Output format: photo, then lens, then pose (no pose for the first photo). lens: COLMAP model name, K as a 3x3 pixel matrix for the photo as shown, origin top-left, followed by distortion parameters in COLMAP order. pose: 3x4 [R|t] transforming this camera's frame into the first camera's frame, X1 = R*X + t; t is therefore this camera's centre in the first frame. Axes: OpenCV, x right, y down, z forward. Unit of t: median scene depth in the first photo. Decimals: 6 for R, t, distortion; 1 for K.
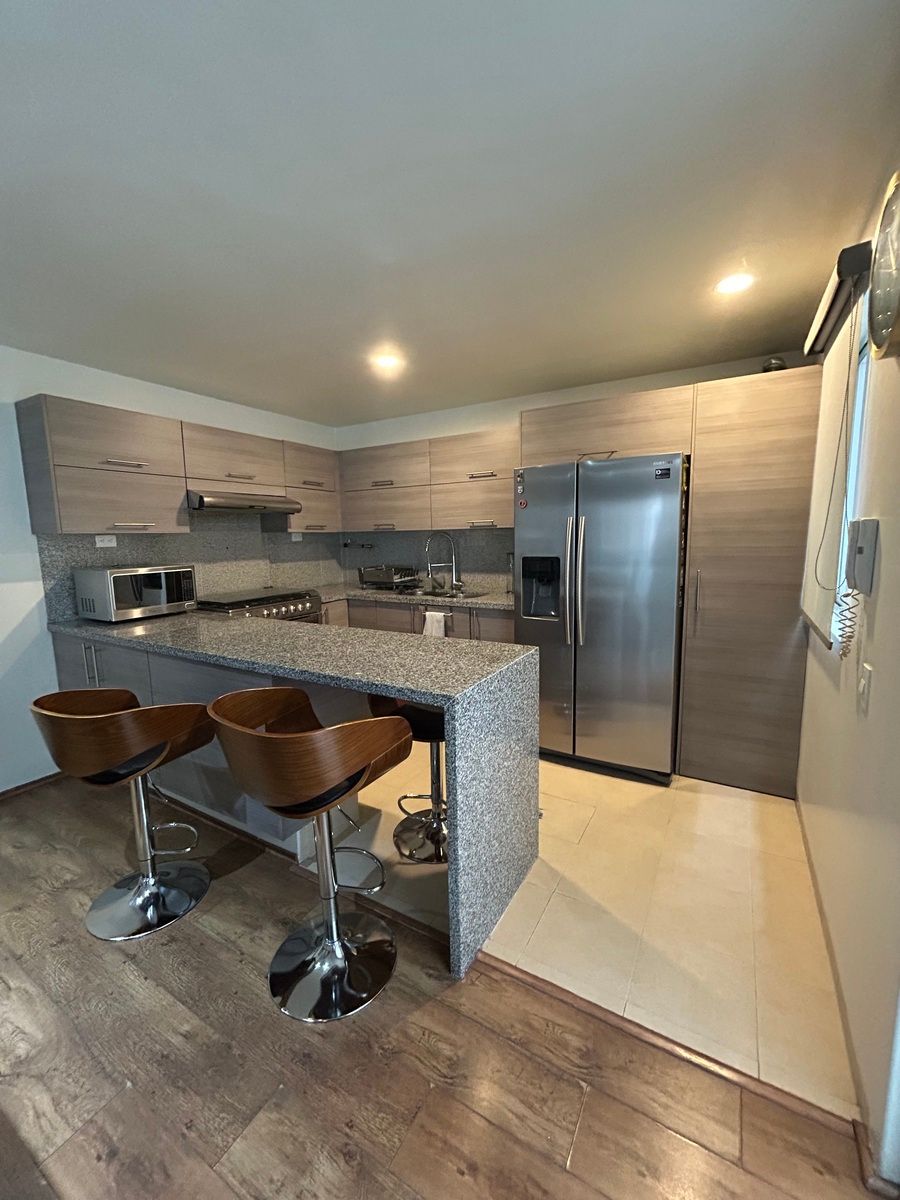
lens RADIAL K [[484.3, 0, 450.2], [0, 484.3, 601.0], [0, 0, 1]] dist [-0.001569, 0.000013]
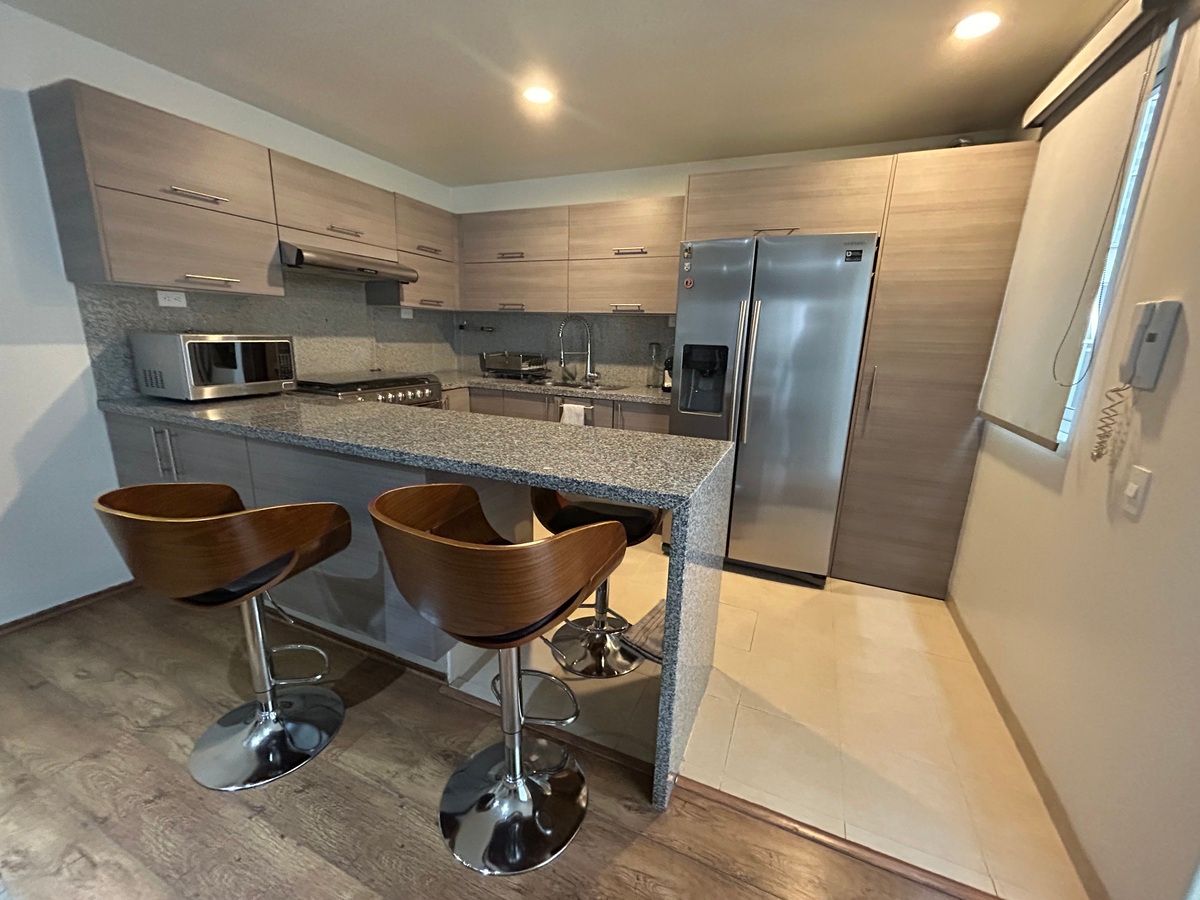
lens RADIAL K [[484.3, 0, 600.5], [0, 484.3, 452.6], [0, 0, 1]] dist [-0.001569, 0.000013]
pose [[0.991572, 0.020260, 0.127965, -0.128705], [-0.033688, 0.994042, 0.103660, 0.023168], [-0.125103, -0.107097, 0.986347, 0.119975]]
